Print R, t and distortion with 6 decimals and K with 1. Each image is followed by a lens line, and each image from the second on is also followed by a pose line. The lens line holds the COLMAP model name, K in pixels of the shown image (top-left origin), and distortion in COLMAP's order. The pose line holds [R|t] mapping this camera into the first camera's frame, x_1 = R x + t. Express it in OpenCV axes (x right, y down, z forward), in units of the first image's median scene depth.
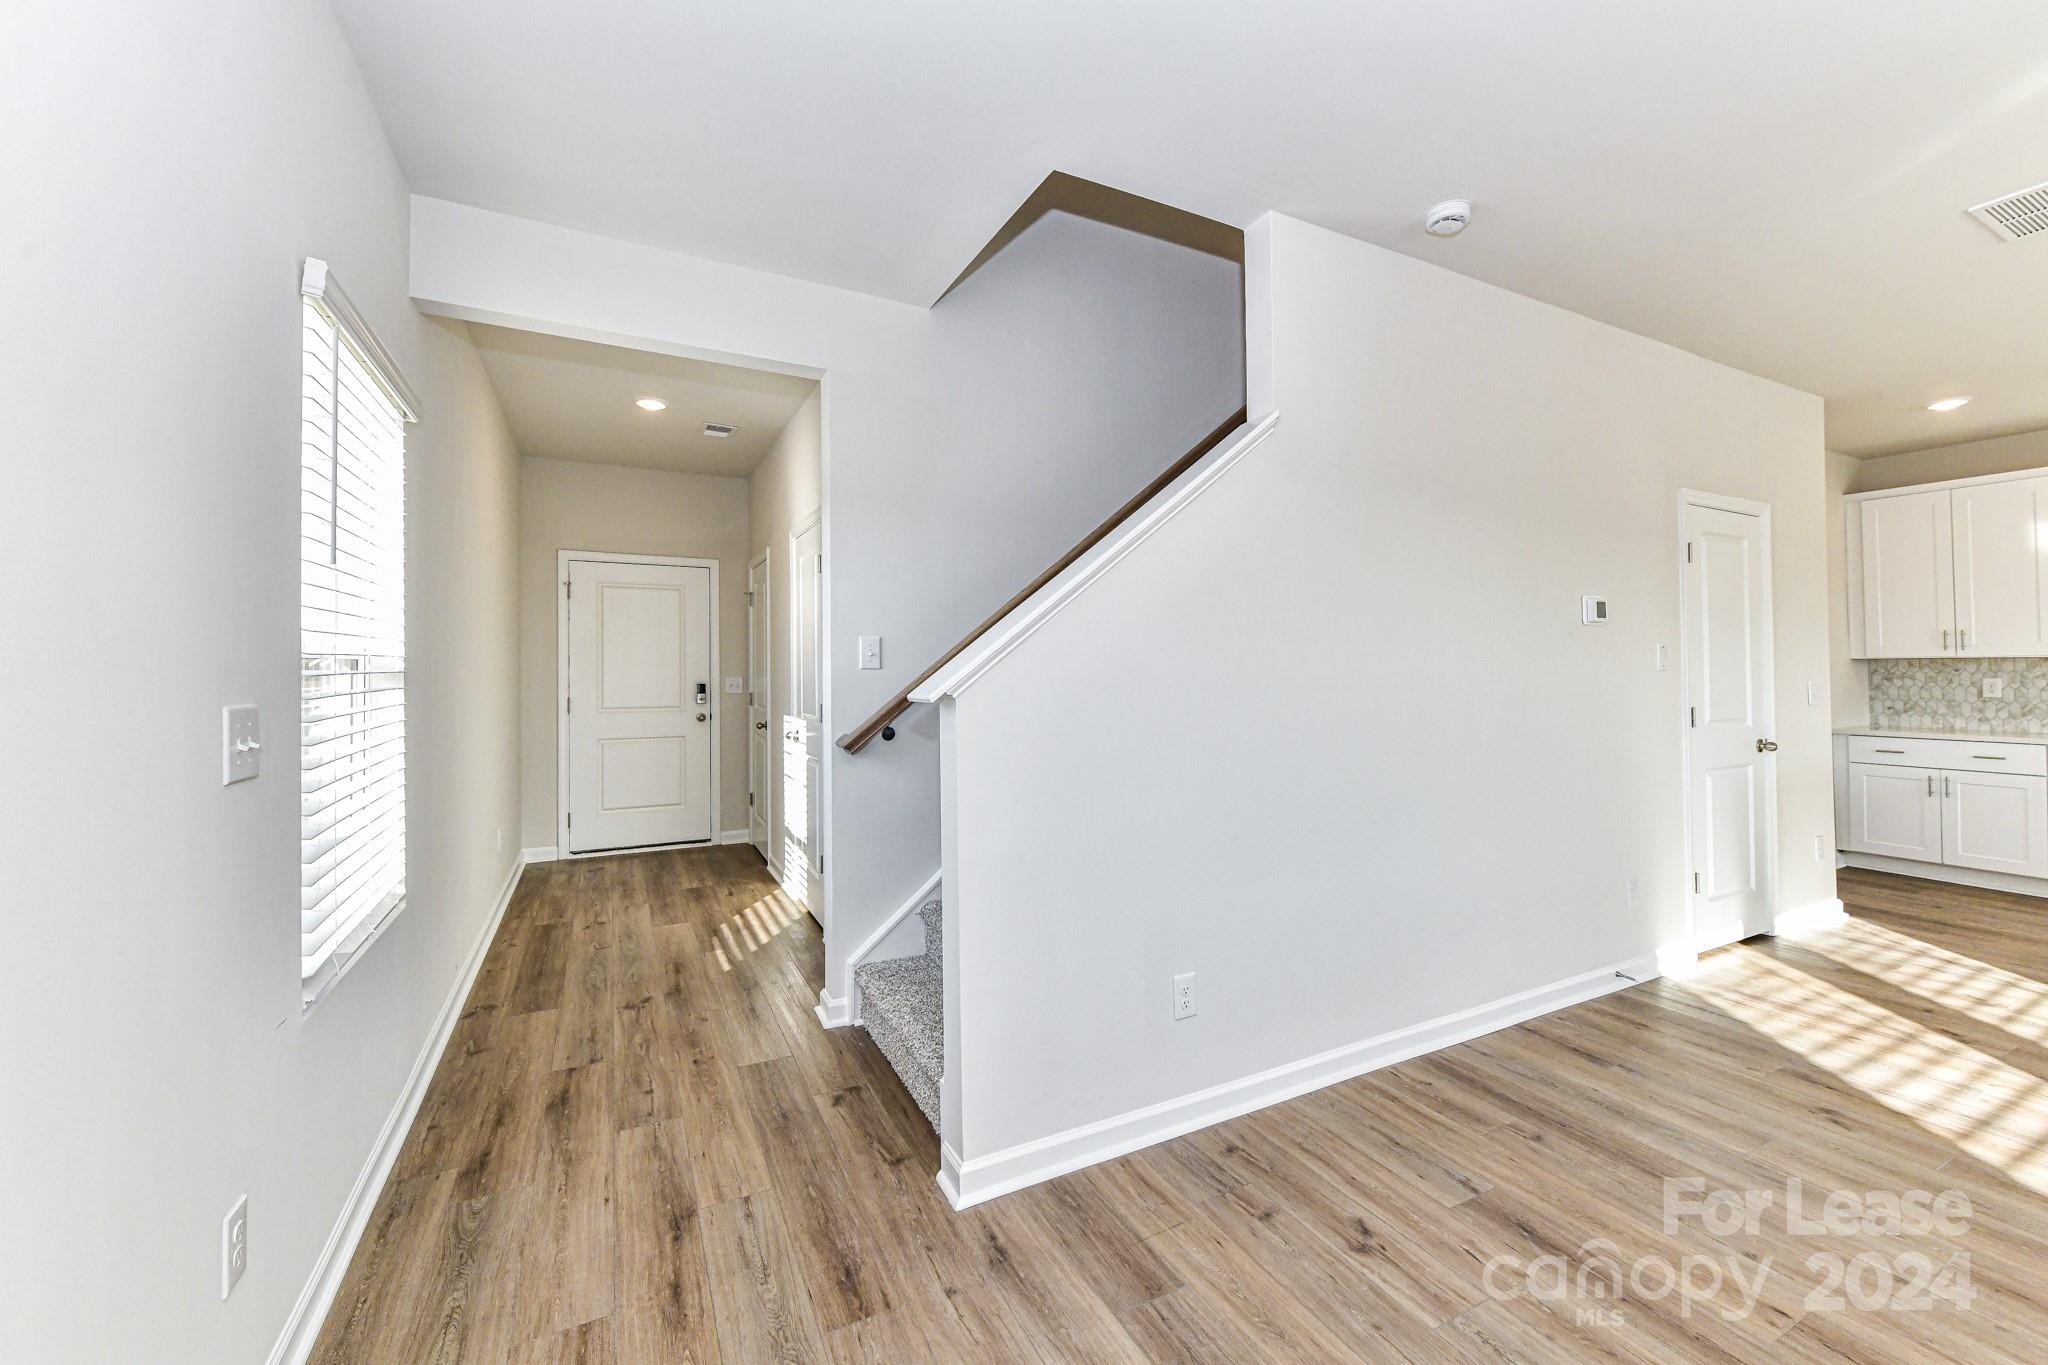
lens RADIAL K [[813.5, 0, 1030.7], [0, 813.5, 650.5], [0, 0, 1]] dist [0.000988, -0.000494]
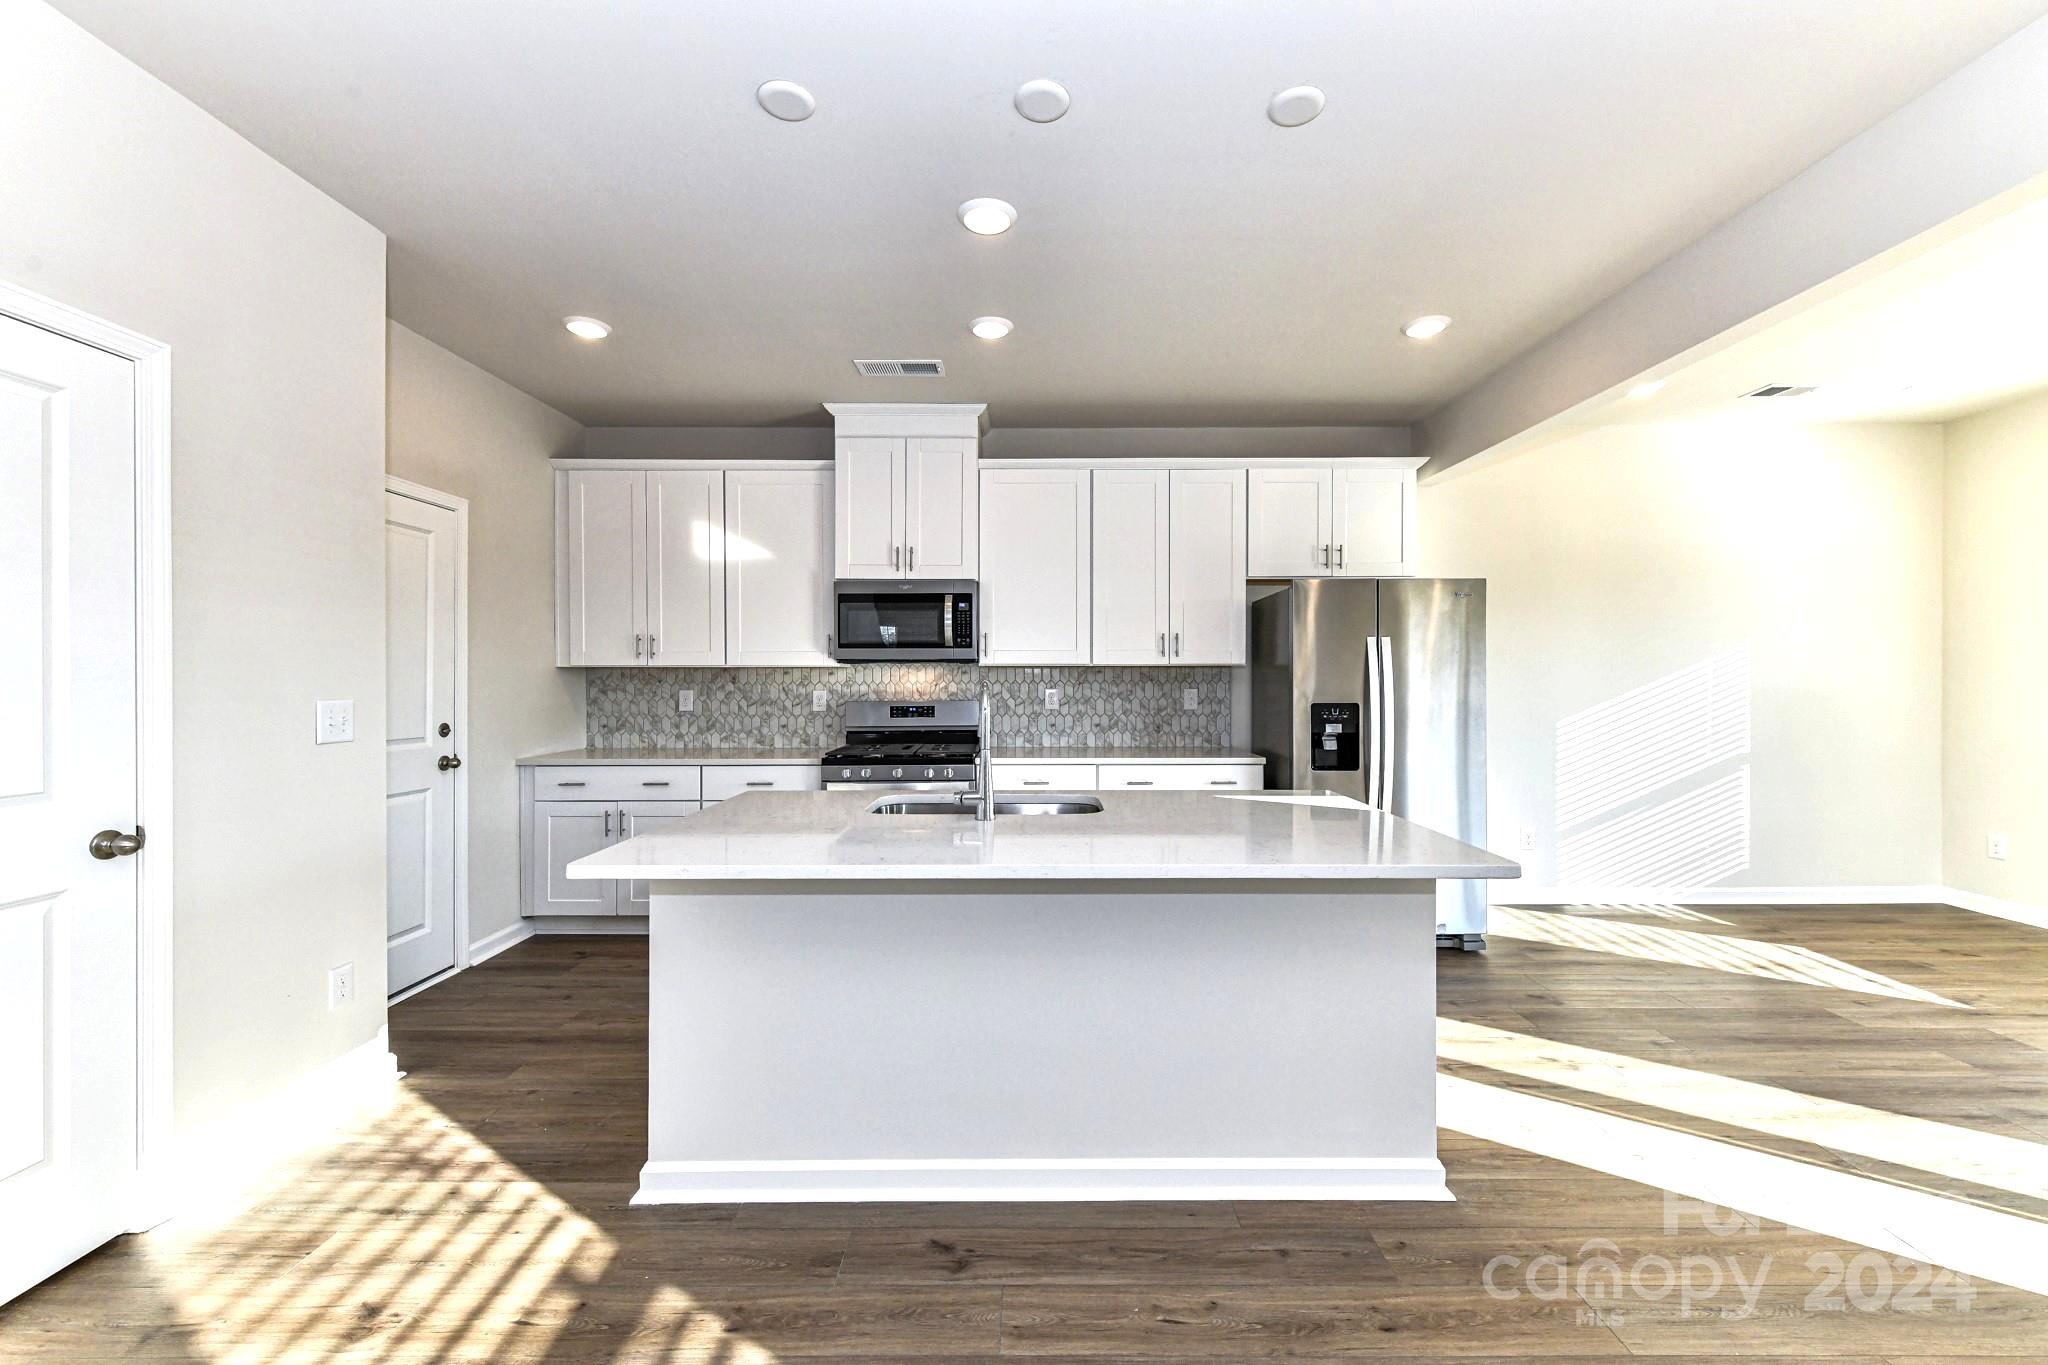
lens RADIAL K [[803.0, 0, 1030.1], [0, 803.0, 676.9], [0, 0, 1]] dist [0.003244, -0.000153]
pose [[0.457371, 0.002973, 0.889271, 0.781166], [-0.020412, 0.999766, 0.007156, 0.007252], [-0.889042, -0.021425, 0.457324, 0.346483]]
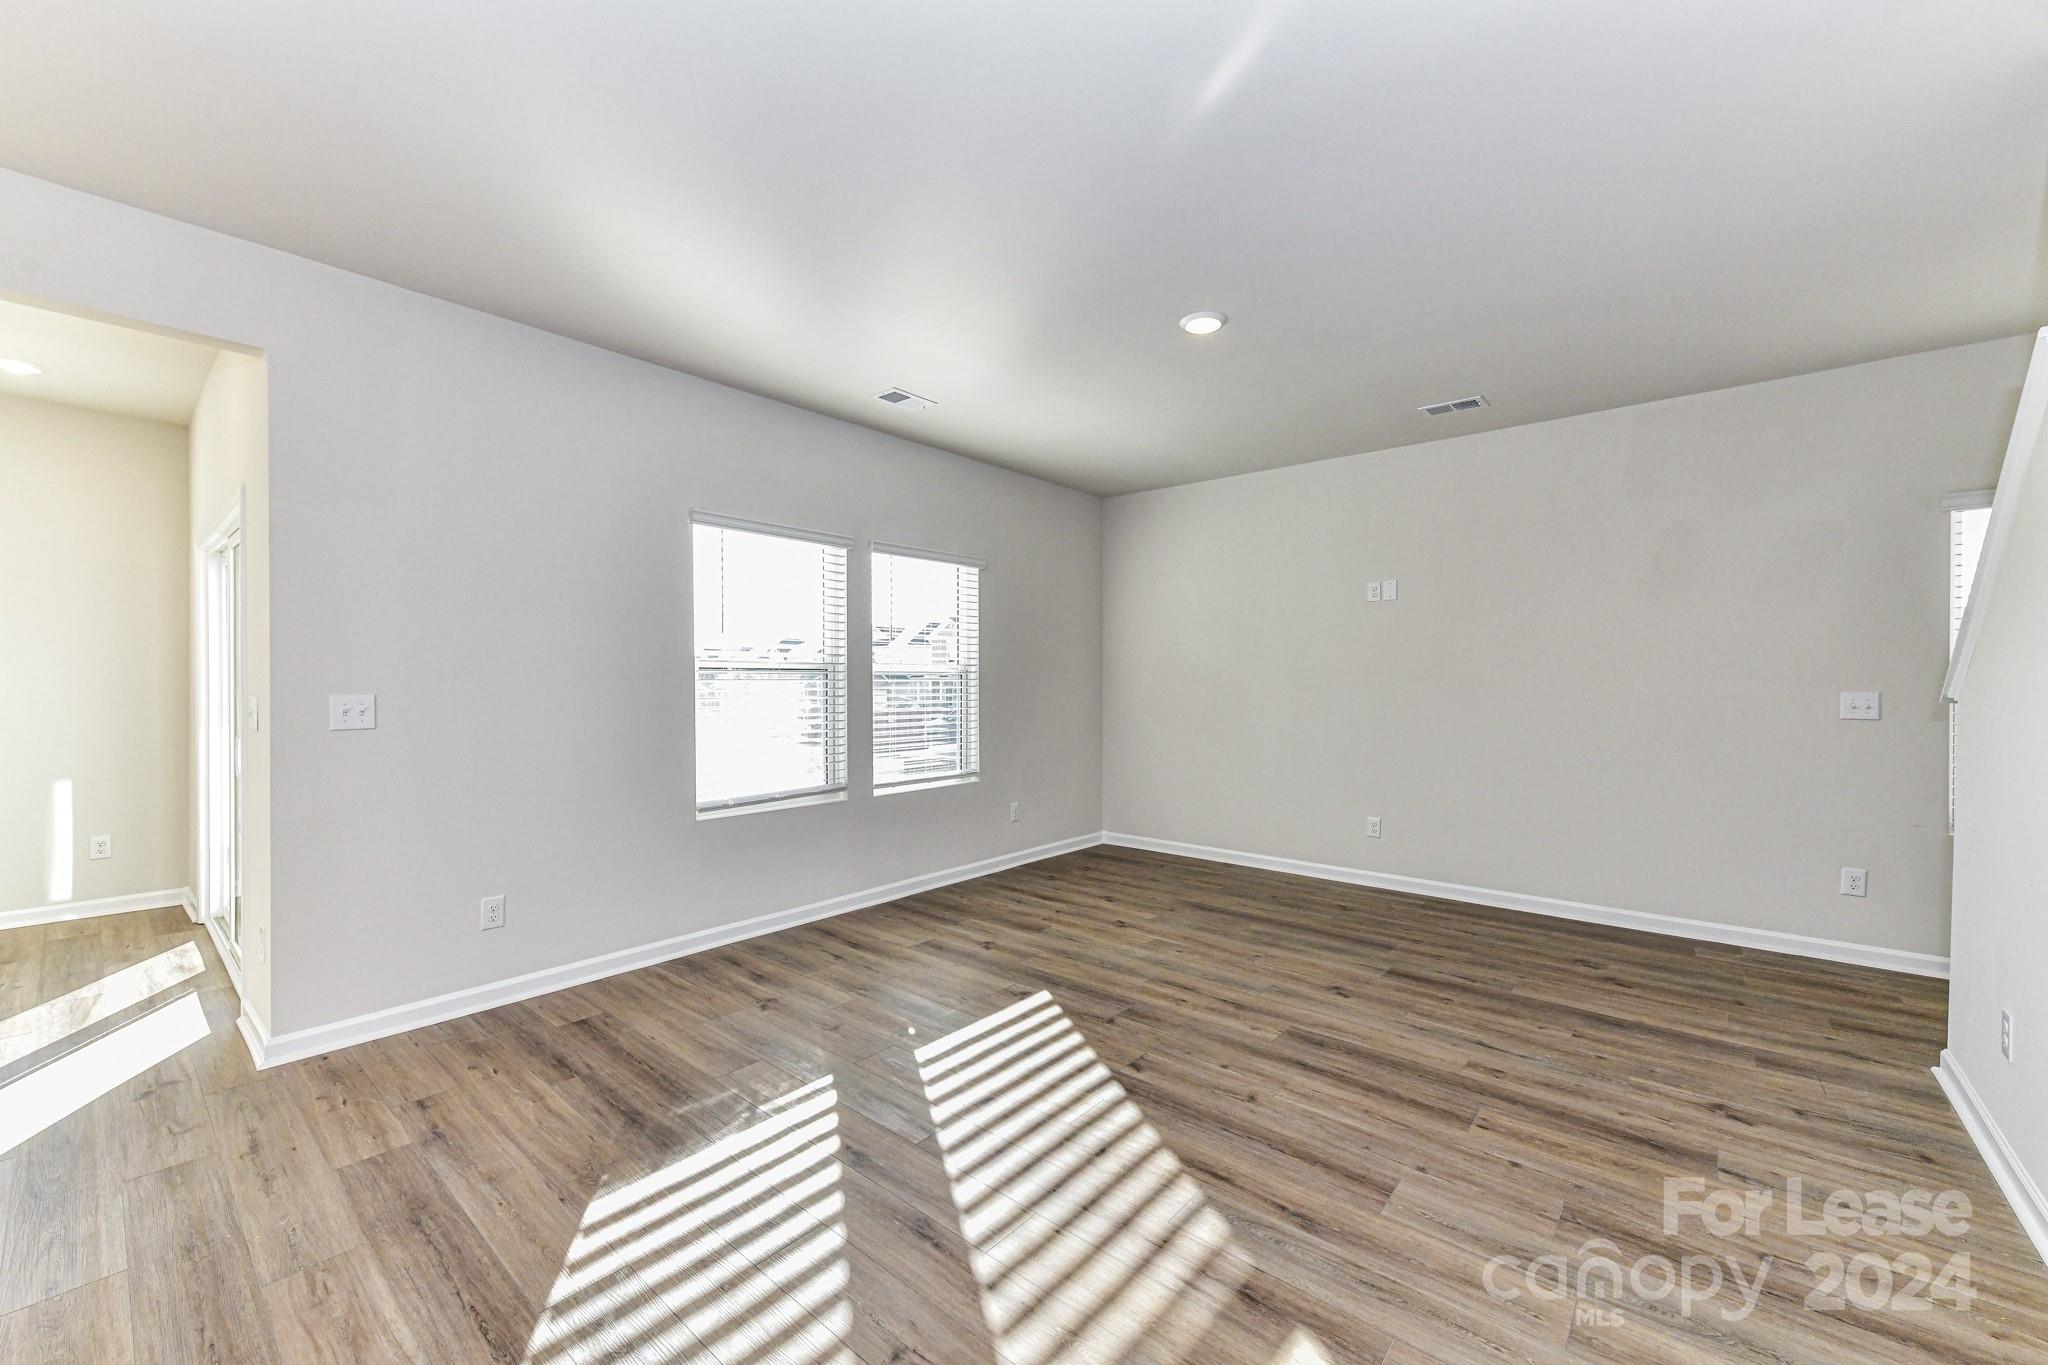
lens RADIAL K [[802.9, 0, 1029.1], [0, 802.9, 690.3], [0, 0, 1]] dist [0.002610, -0.000179]
pose [[-0.925386, 0.006691, -0.378968, 0.978730], [0.011090, 0.999894, -0.009427, 0.022296], [0.378865, -0.012926, -0.925362, 0.900924]]
